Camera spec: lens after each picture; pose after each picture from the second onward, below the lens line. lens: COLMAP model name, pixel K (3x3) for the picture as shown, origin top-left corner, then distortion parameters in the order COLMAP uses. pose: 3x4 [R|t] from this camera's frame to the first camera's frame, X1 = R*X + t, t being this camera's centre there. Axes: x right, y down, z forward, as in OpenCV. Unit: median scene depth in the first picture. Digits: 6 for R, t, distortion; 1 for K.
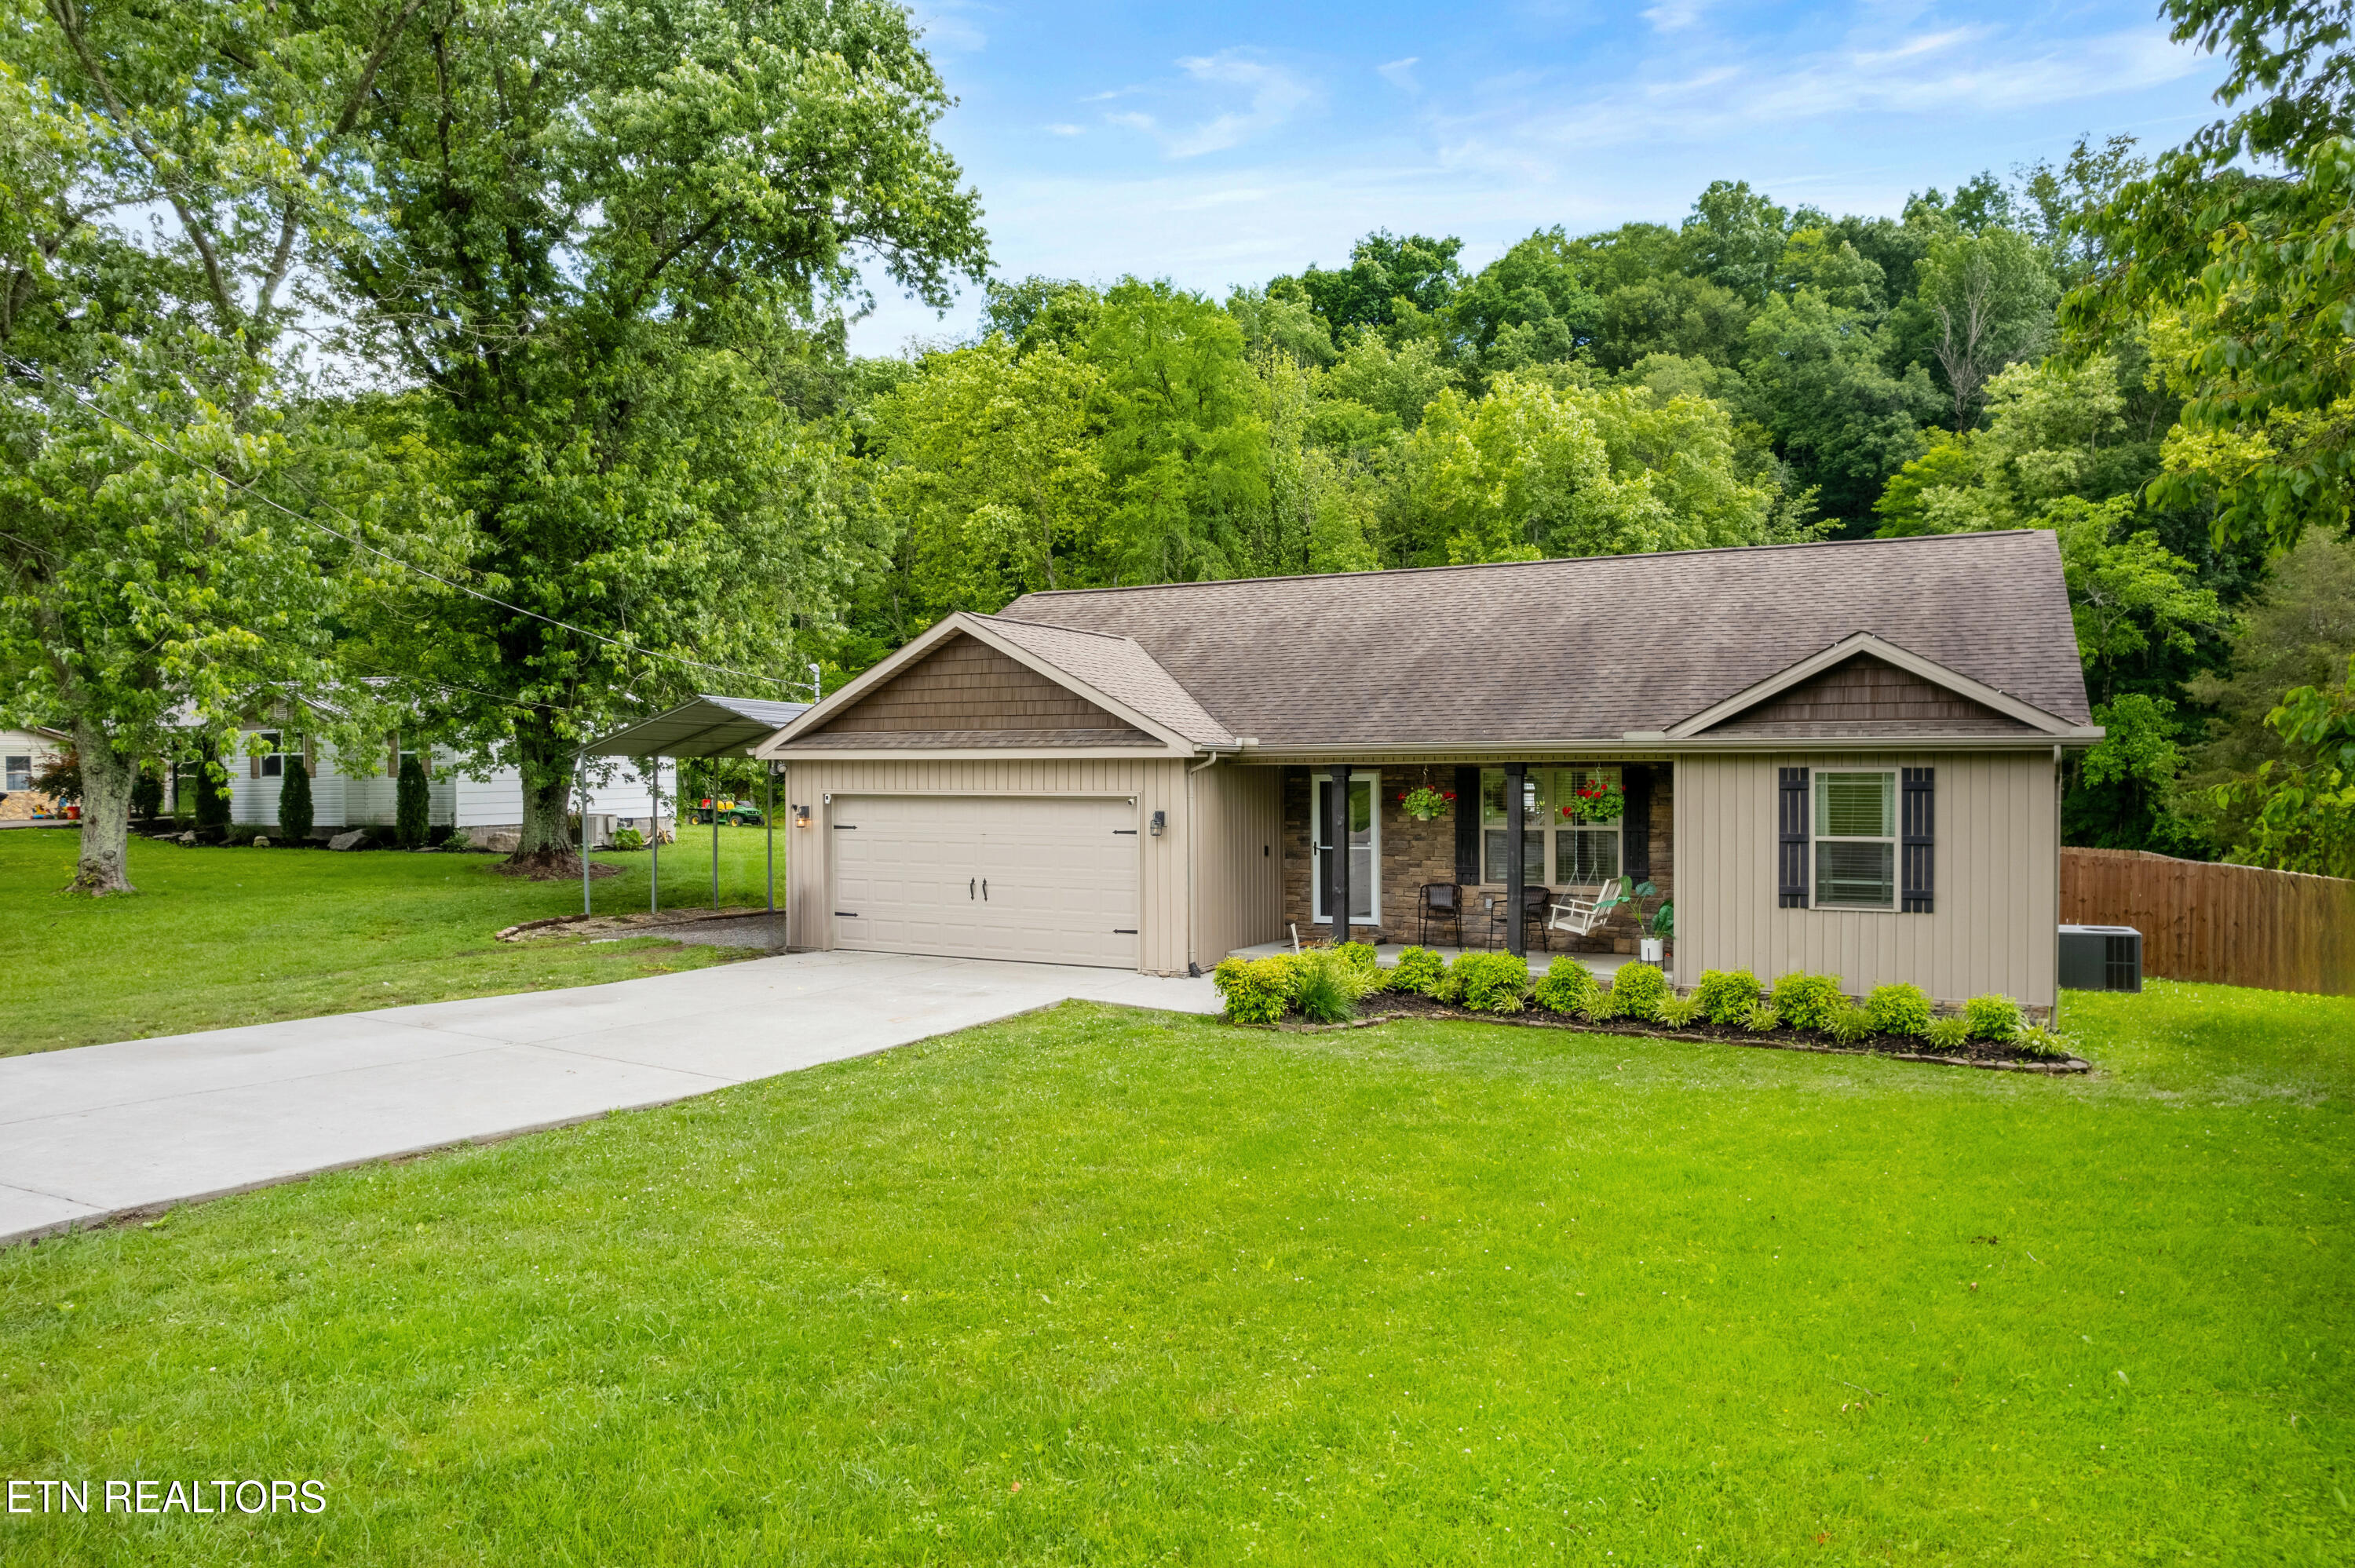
lens RADIAL K [[1610.7, 0, 1177.5], [0, 1610.7, 784.0], [0, 0, 1]] dist [-0.035127, 0.002907]
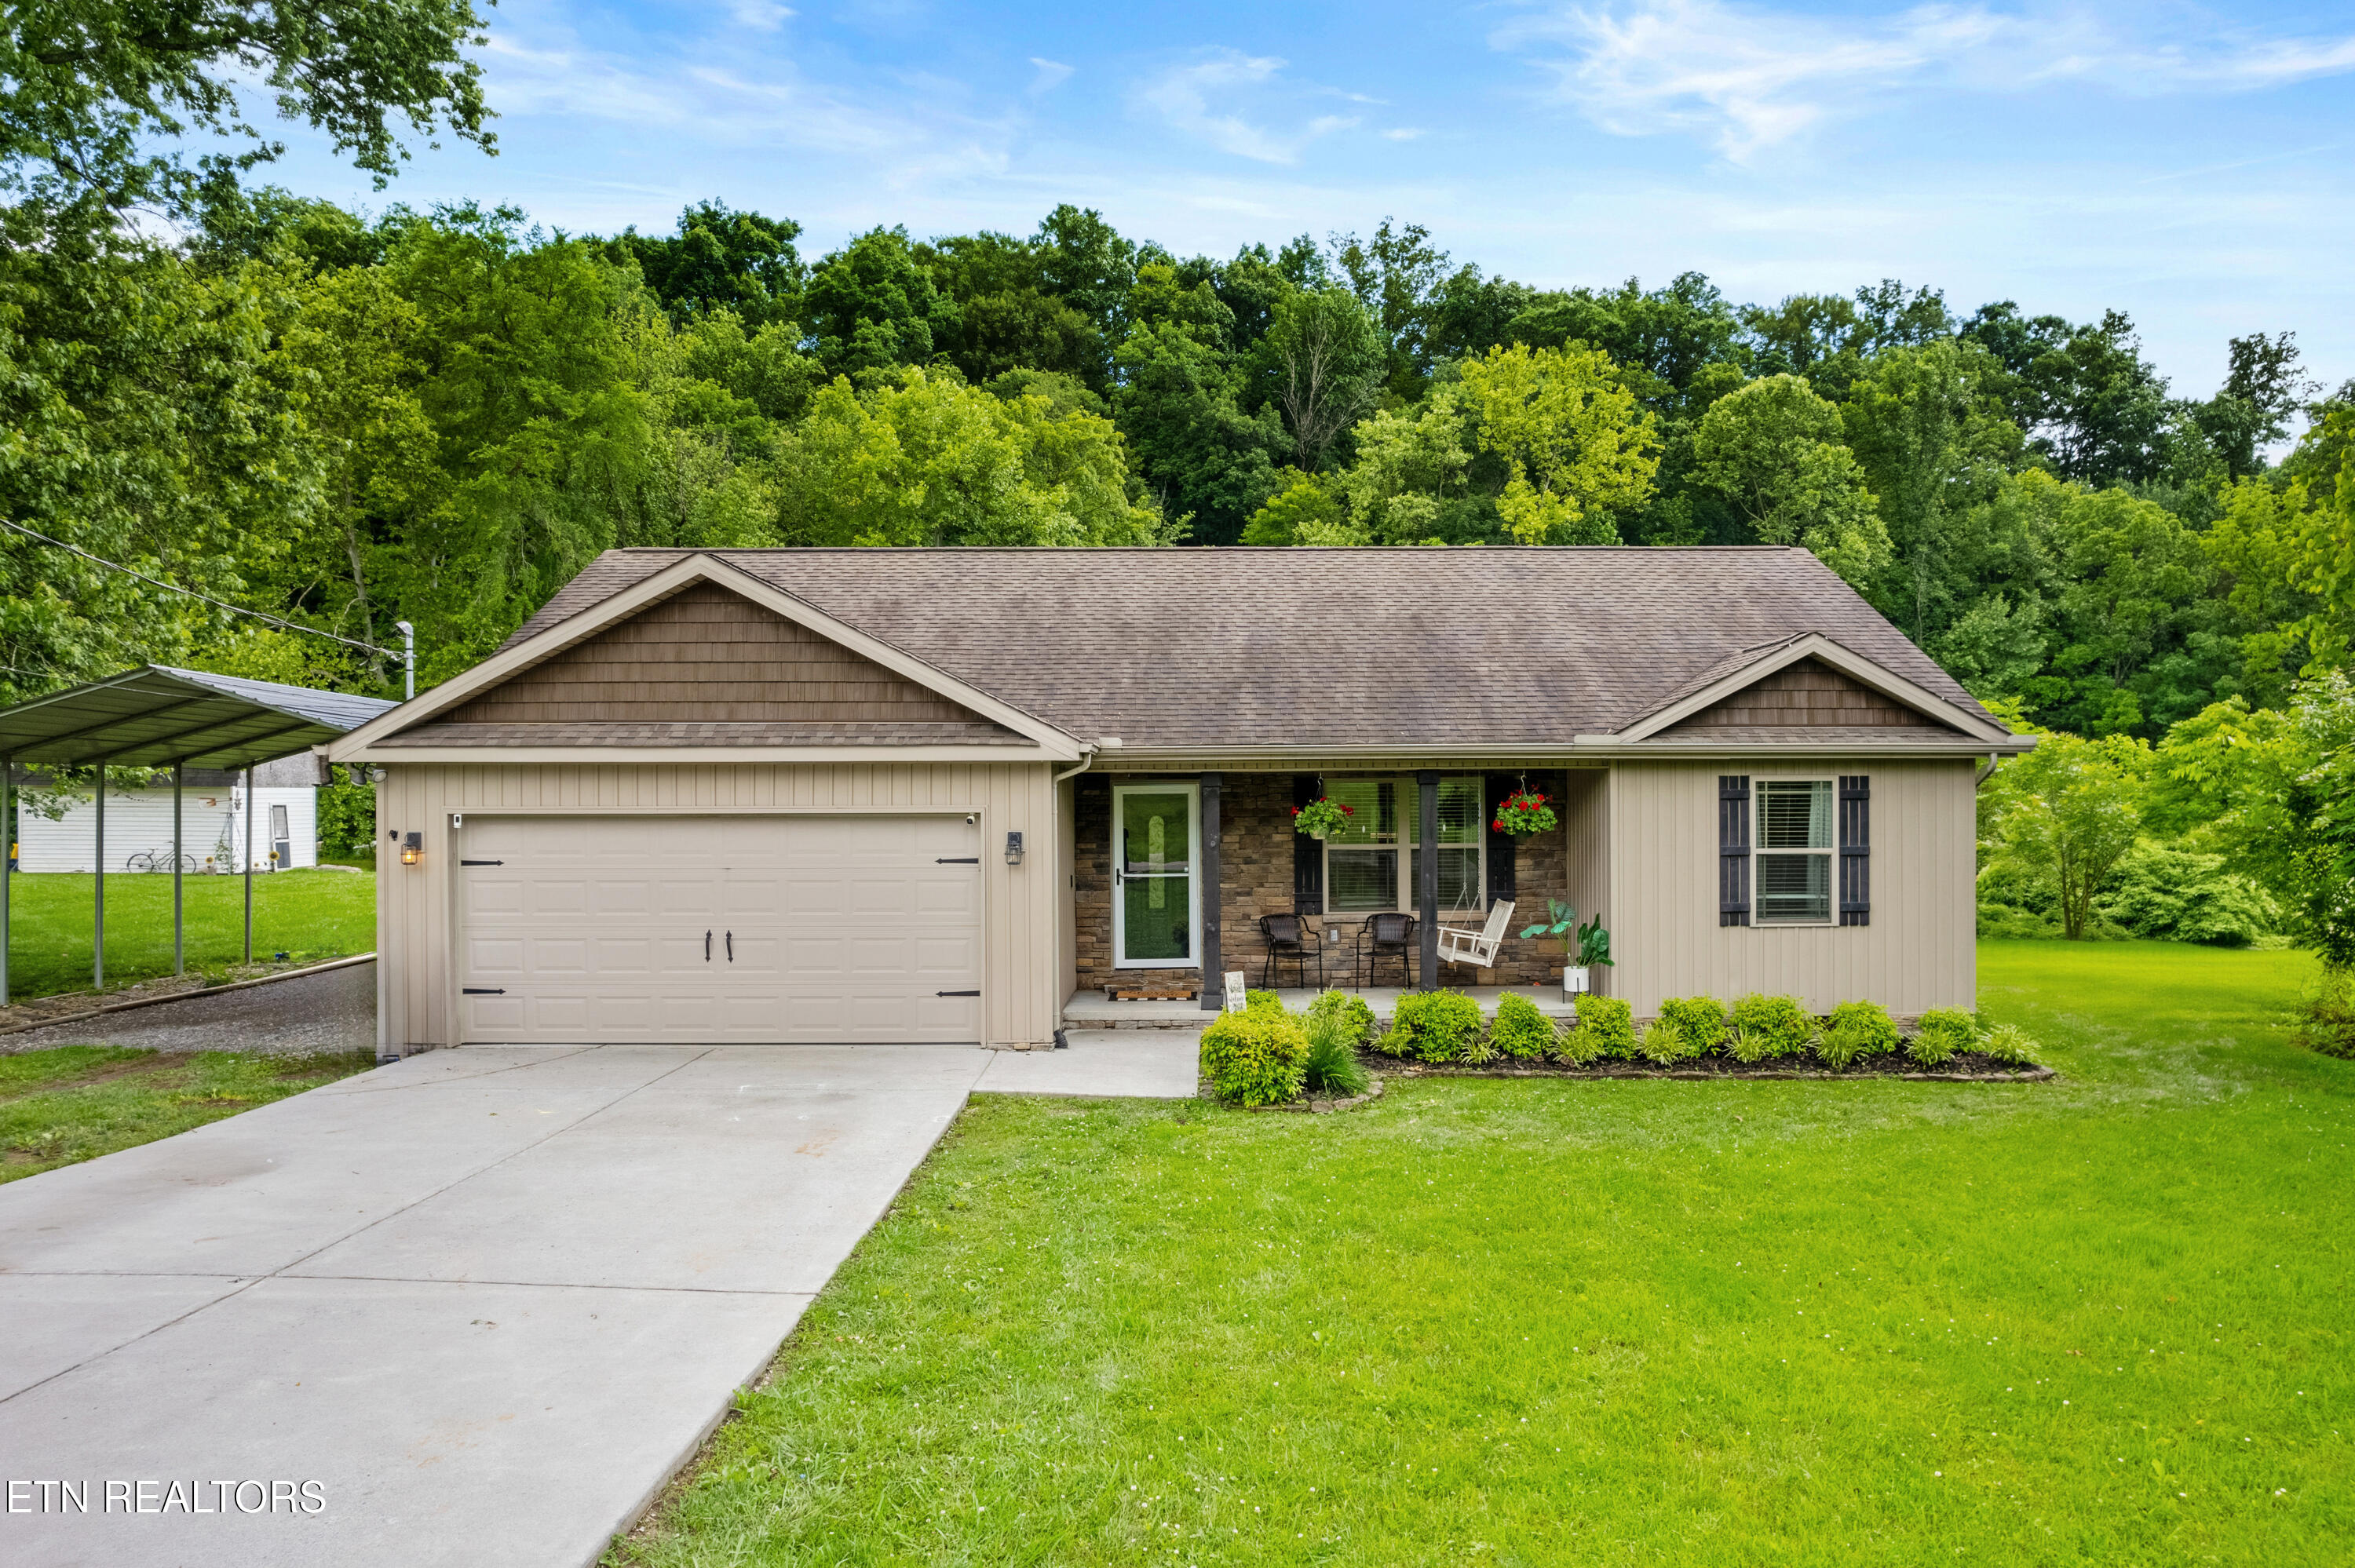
lens RADIAL K [[1648.3, 0, 1307.8], [0, 1648.3, 814.3], [0, 0, 1]] dist [-0.067988, 0.034018]
pose [[0.871589, -0.006958, 0.490188, -0.066927], [0.005313, 0.999975, 0.004746, 0.001417], [-0.490208, -0.001532, 0.871604, 0.064461]]
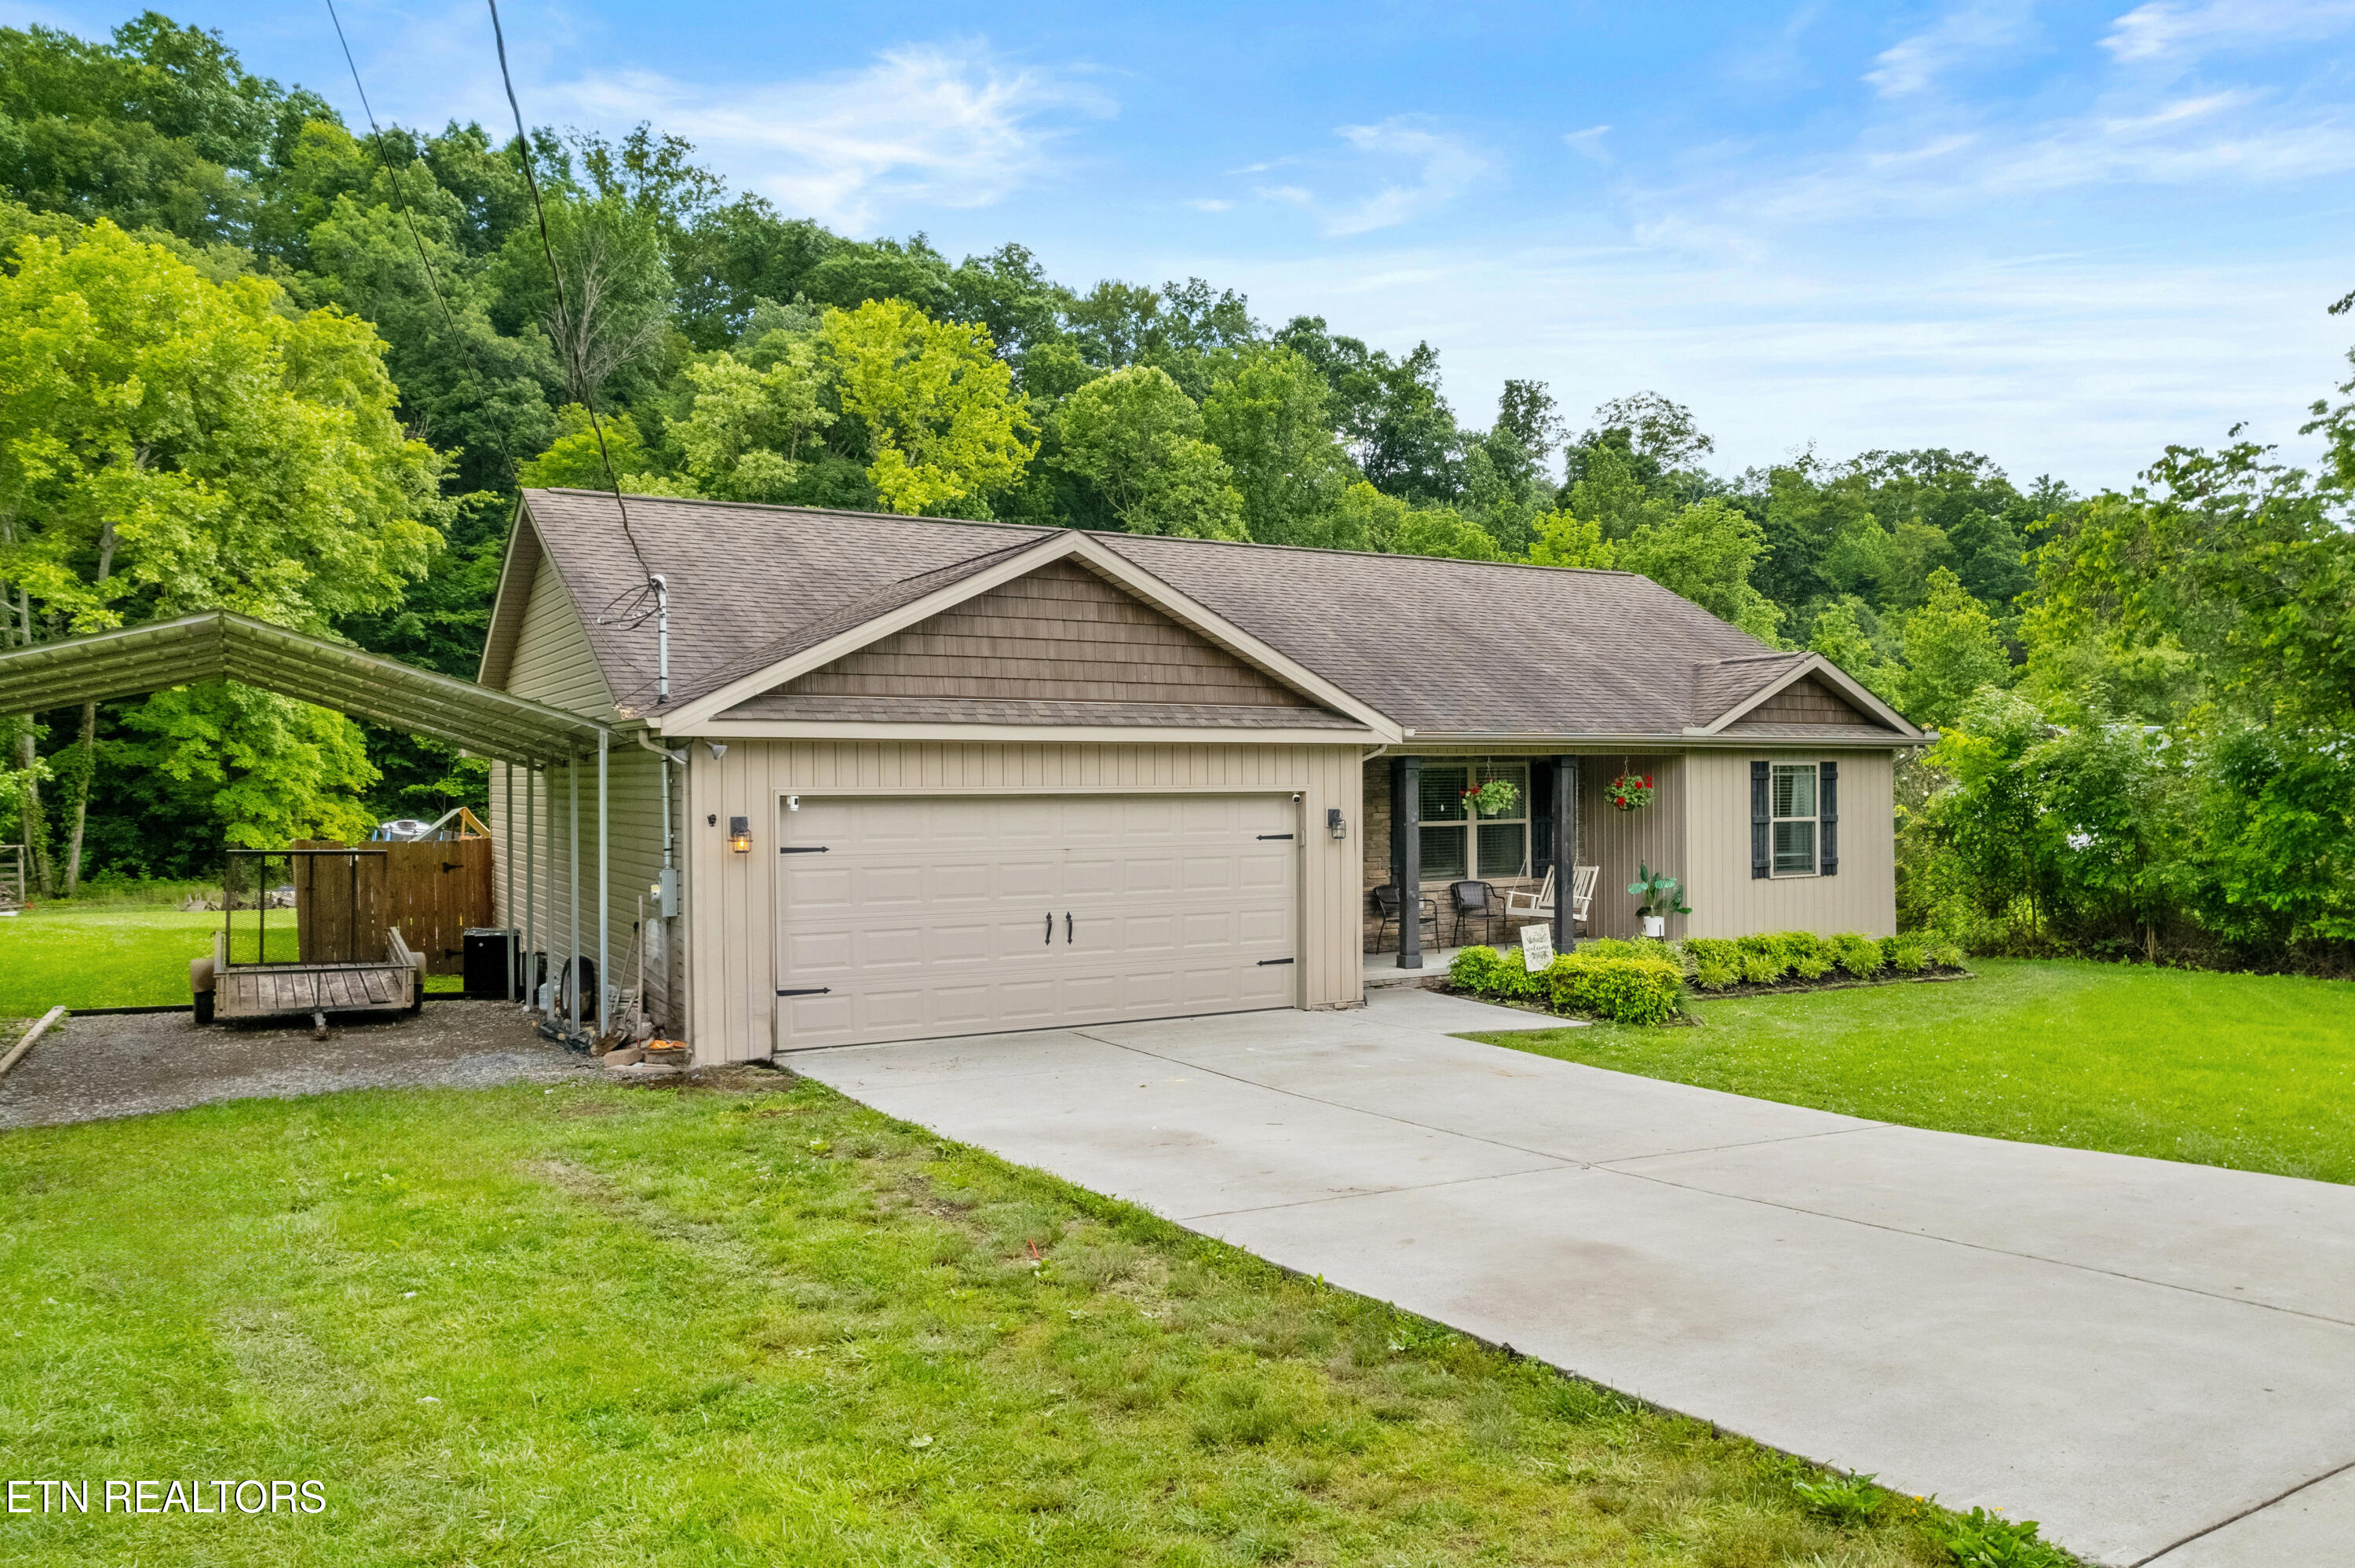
lens RADIAL K [[1732.4, 0, 1537.3], [0, 1732.4, 797.5], [0, 0, 1]] dist [-0.068284, 0.042283]
pose [[0.447107, -0.008182, 0.894443, -0.186810], [0.013691, 0.999904, 0.002303, 0.002597], [-0.894376, 0.011216, 0.447176, 0.127849]]
